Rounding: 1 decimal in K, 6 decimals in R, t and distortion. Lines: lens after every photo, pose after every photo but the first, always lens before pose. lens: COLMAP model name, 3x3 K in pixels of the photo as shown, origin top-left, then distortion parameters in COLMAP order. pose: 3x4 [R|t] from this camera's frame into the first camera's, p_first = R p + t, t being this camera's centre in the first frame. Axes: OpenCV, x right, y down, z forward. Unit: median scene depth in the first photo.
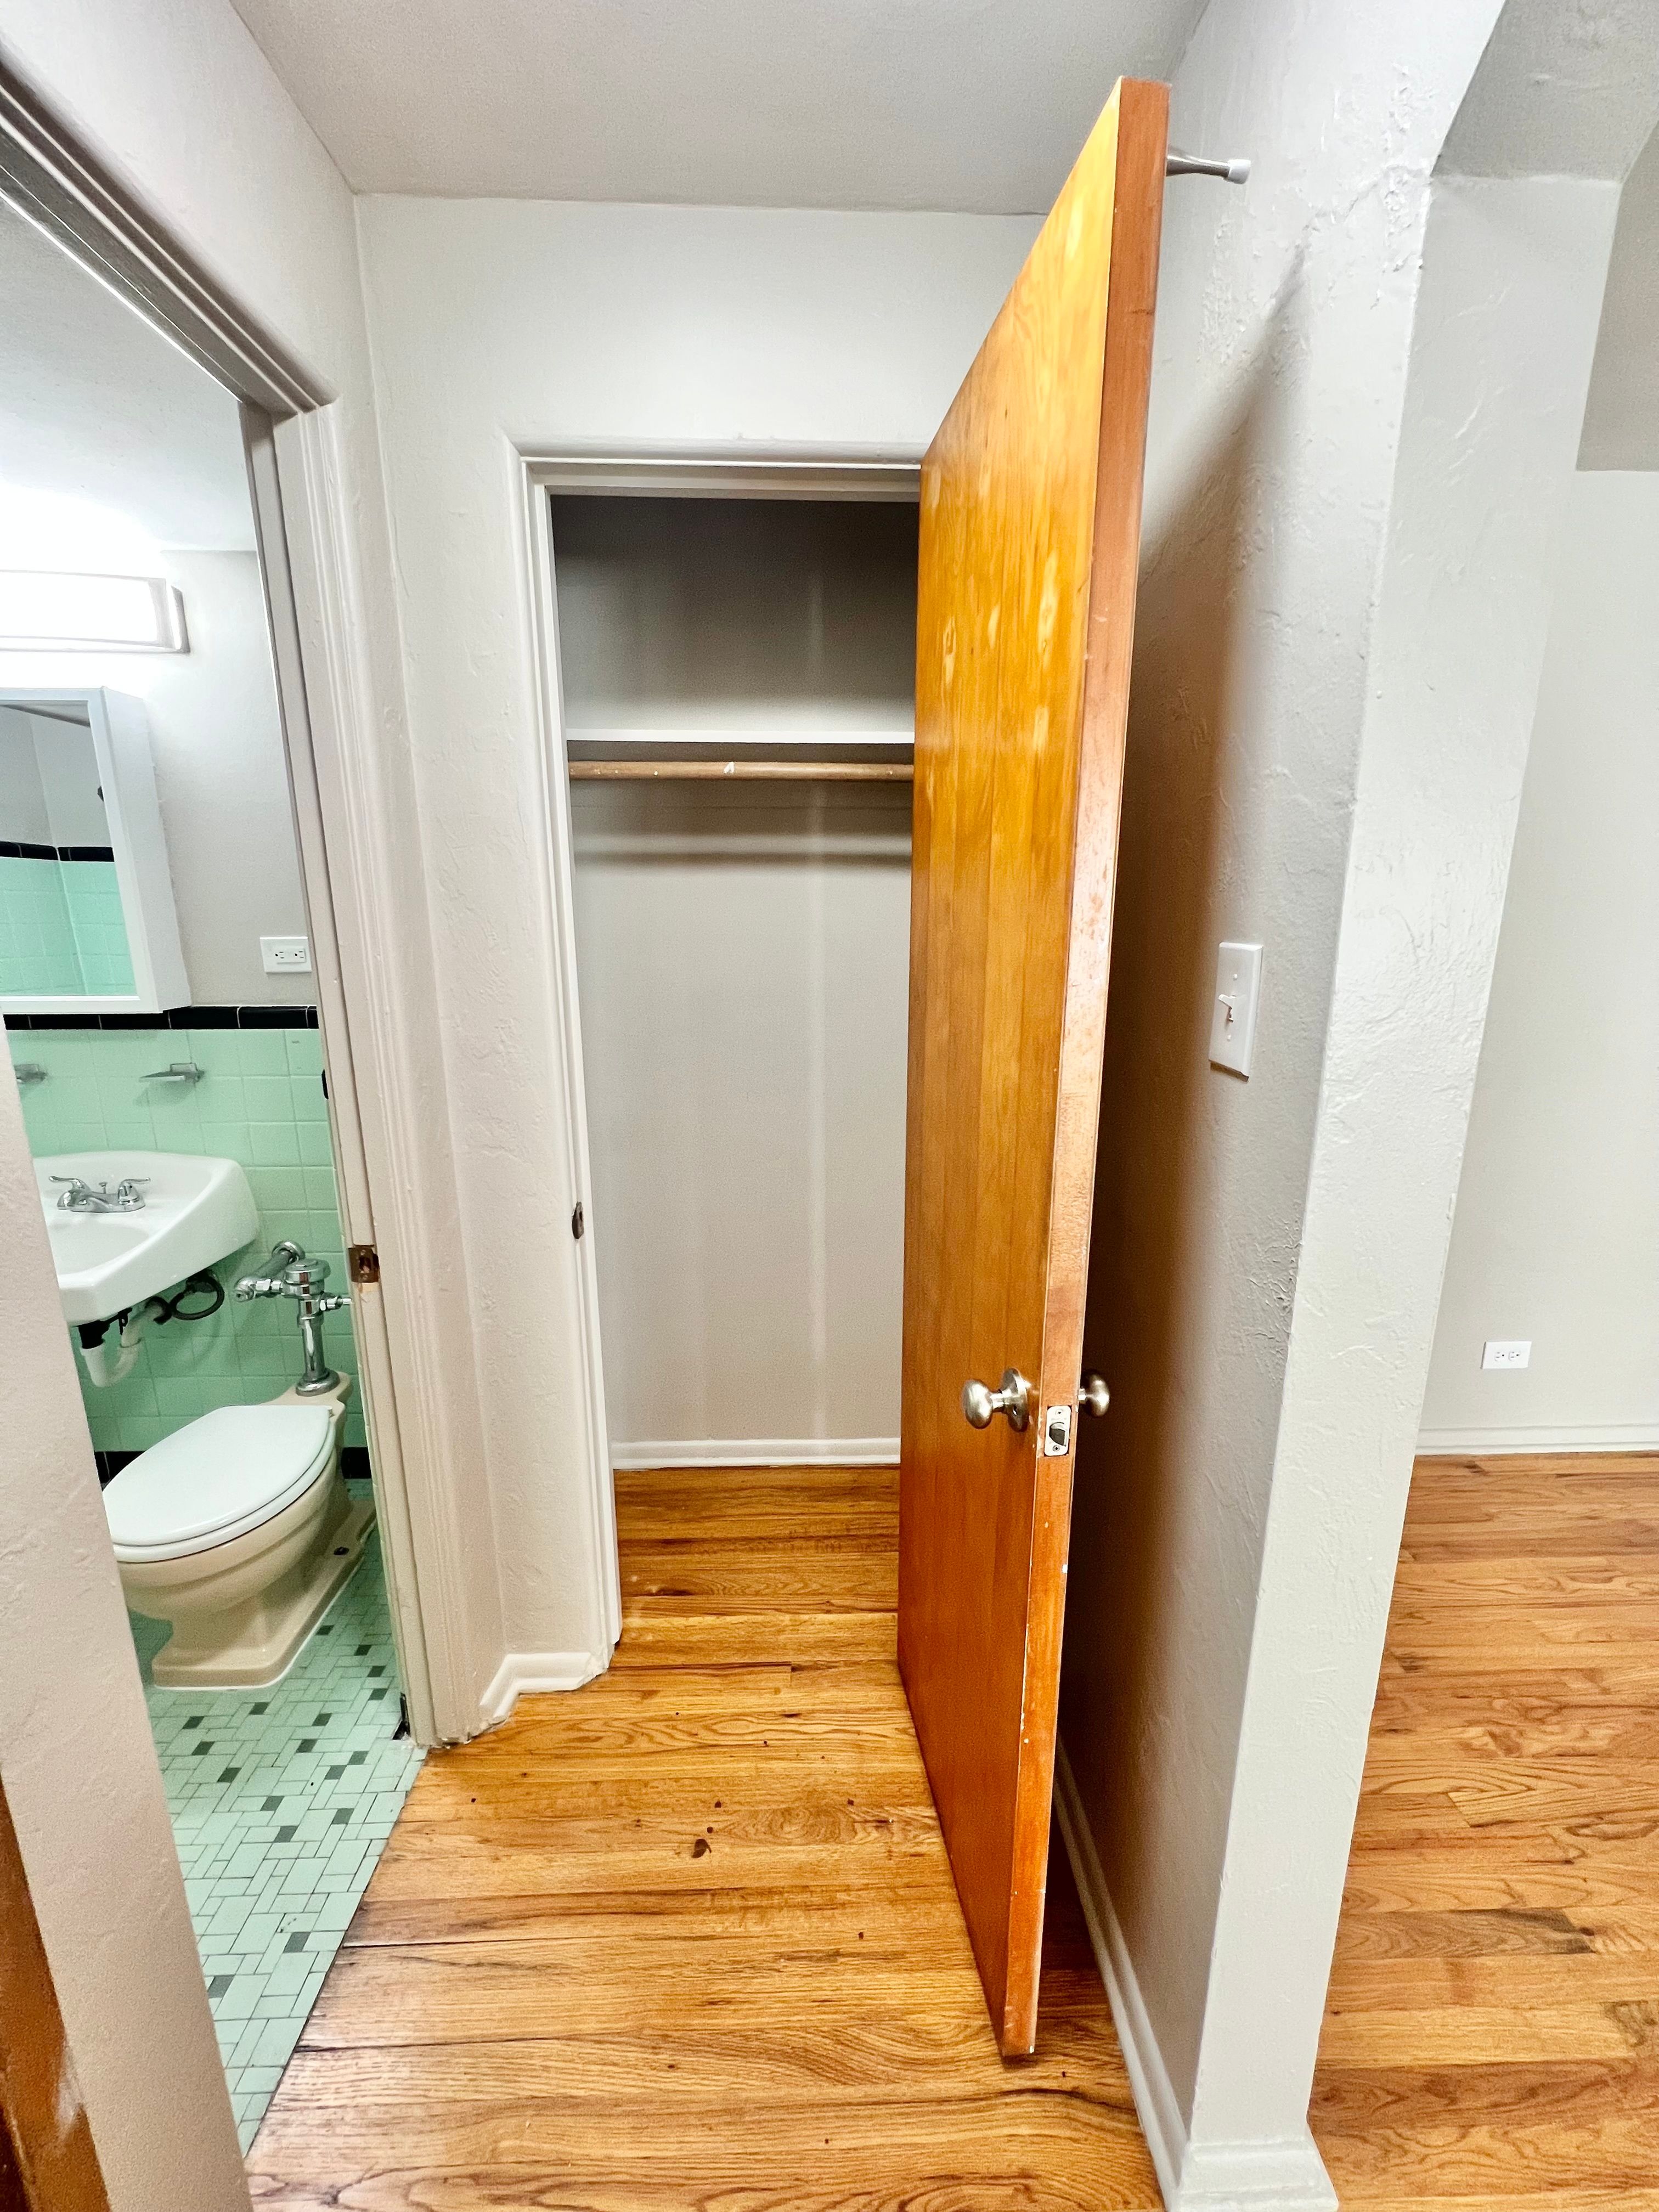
lens RADIAL K [[883.4, 0, 839.6], [0, 883.4, 1099.6], [0, 0, 1]] dist [-0.002512, 0.000475]
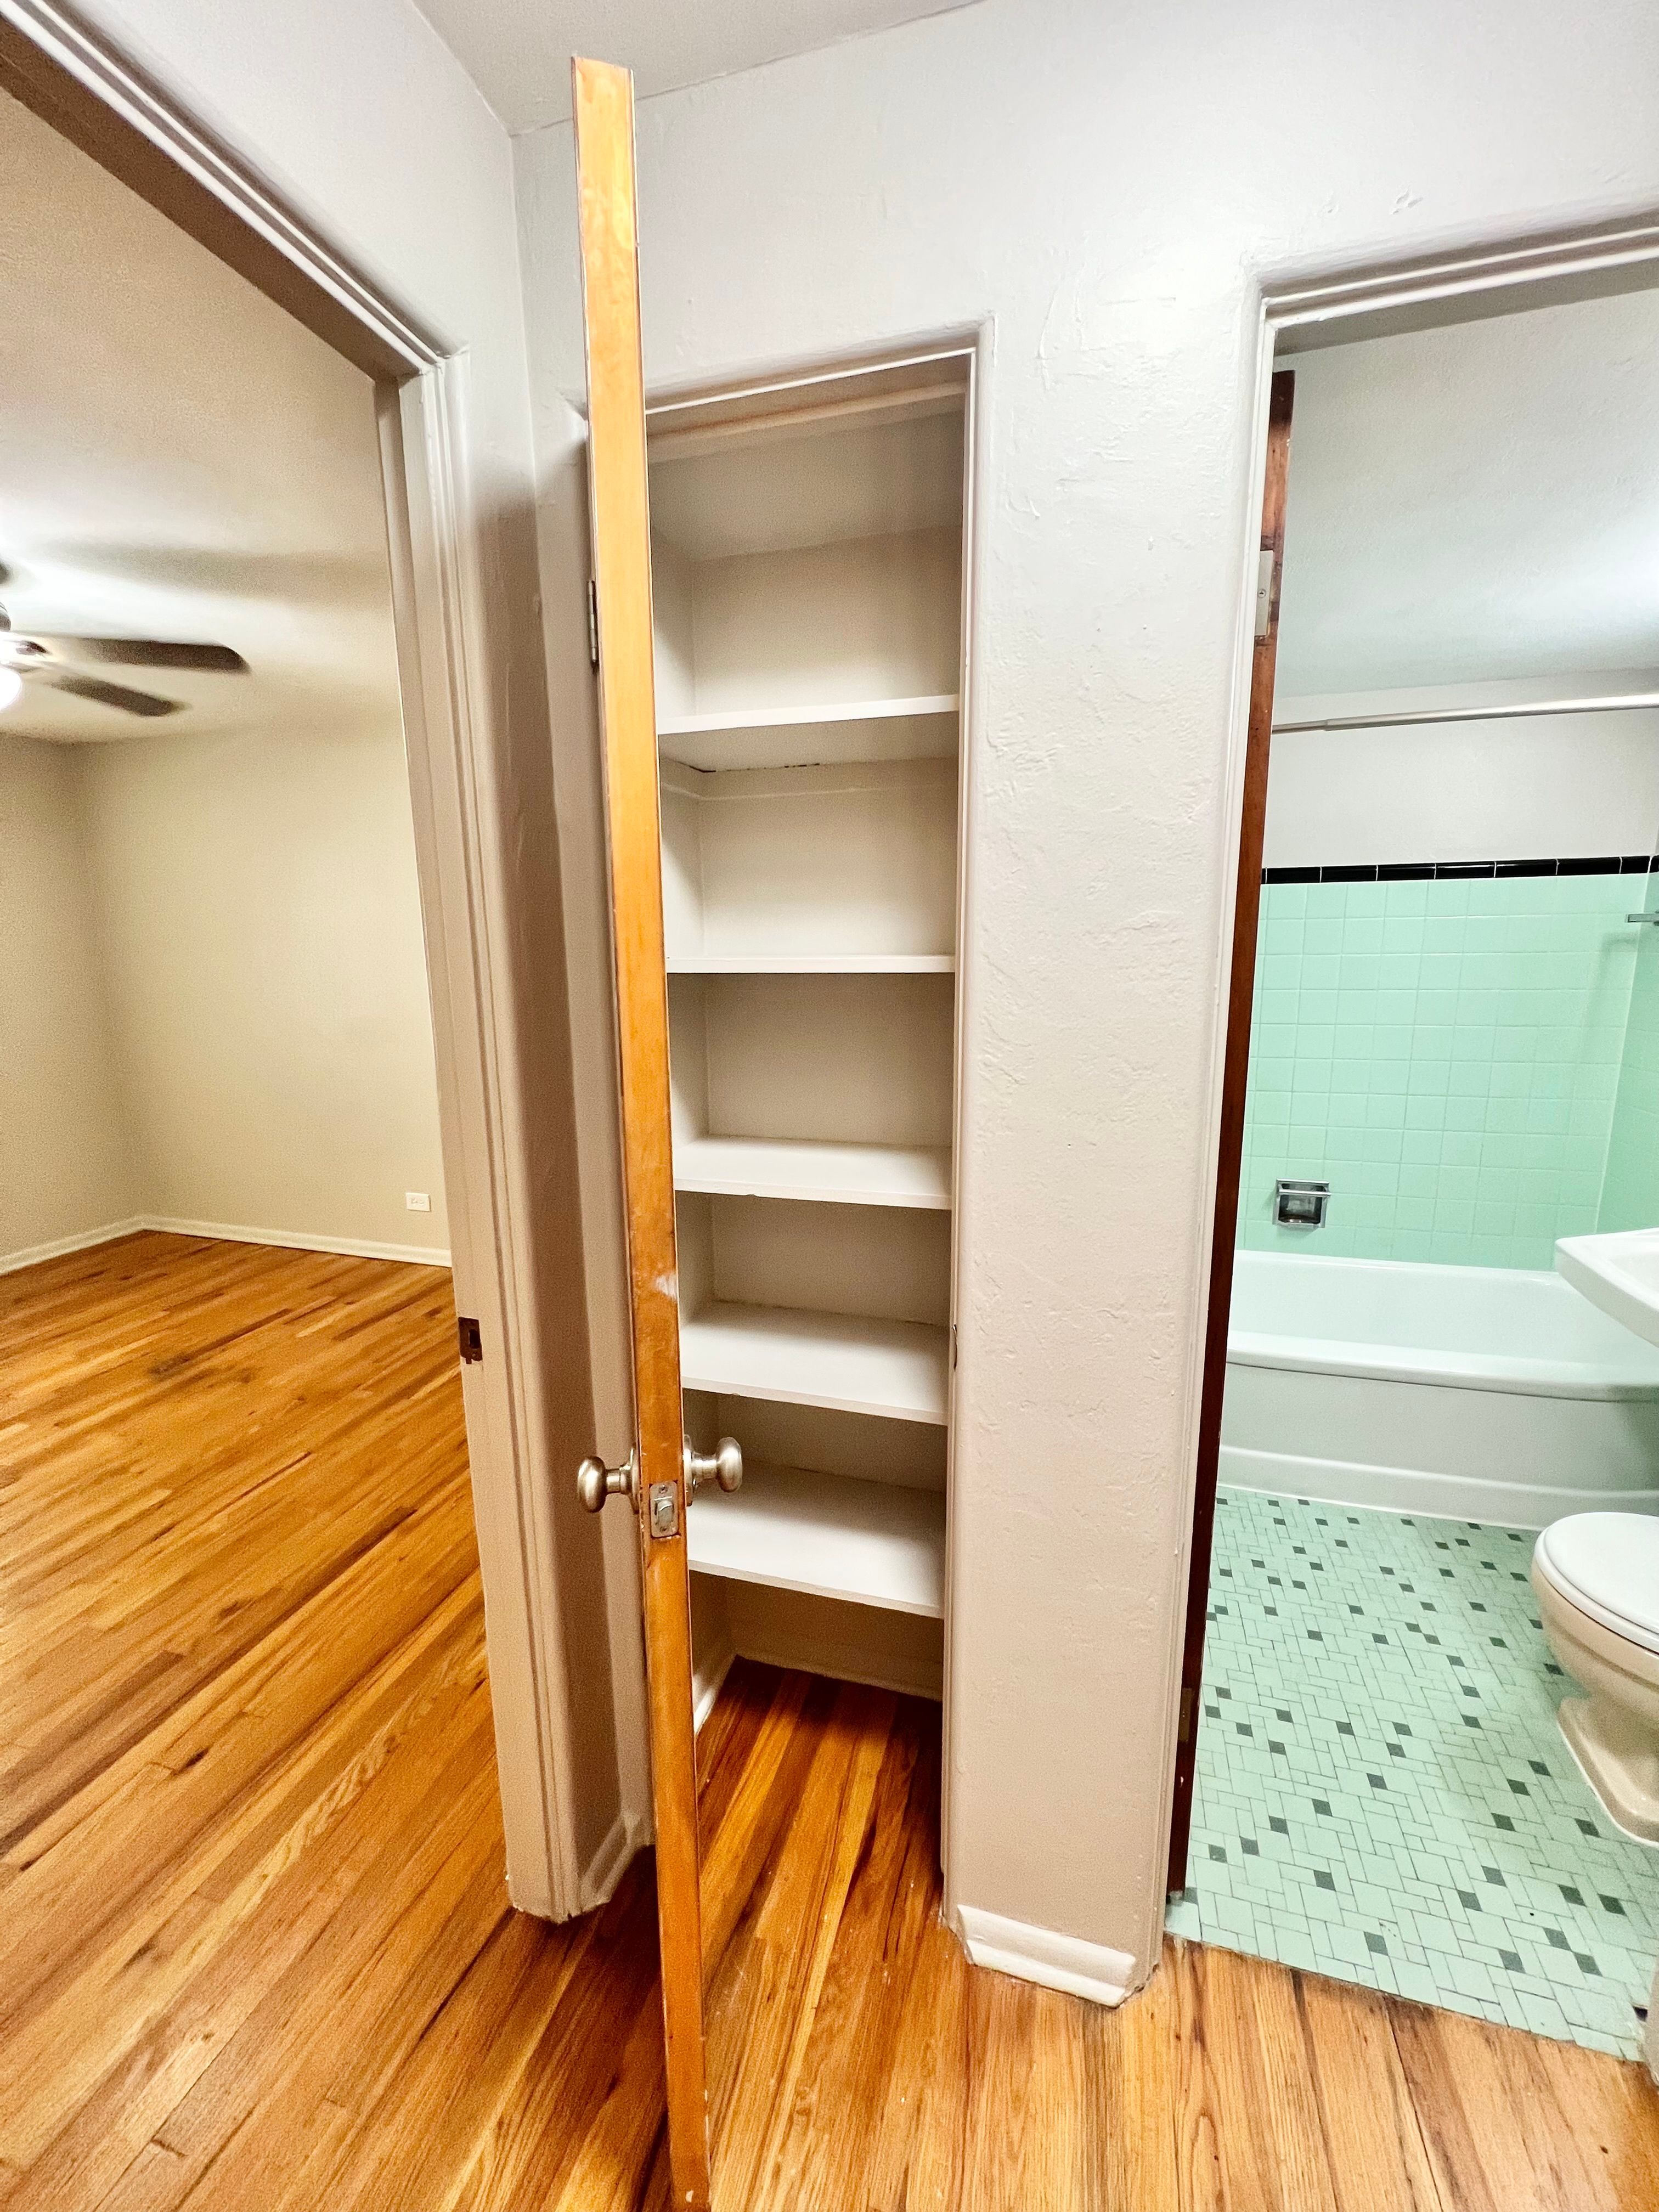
lens RADIAL K [[881.2, 0, 835.8], [0, 881.2, 1098.4], [0, 0, 1]] dist [-0.001042, 0.000606]
pose [[-0.305821, 0.171860, -0.936450, 0.232671], [-0.203278, 0.949108, 0.240568, -0.054135], [0.930135, 0.263930, -0.255321, 0.279383]]
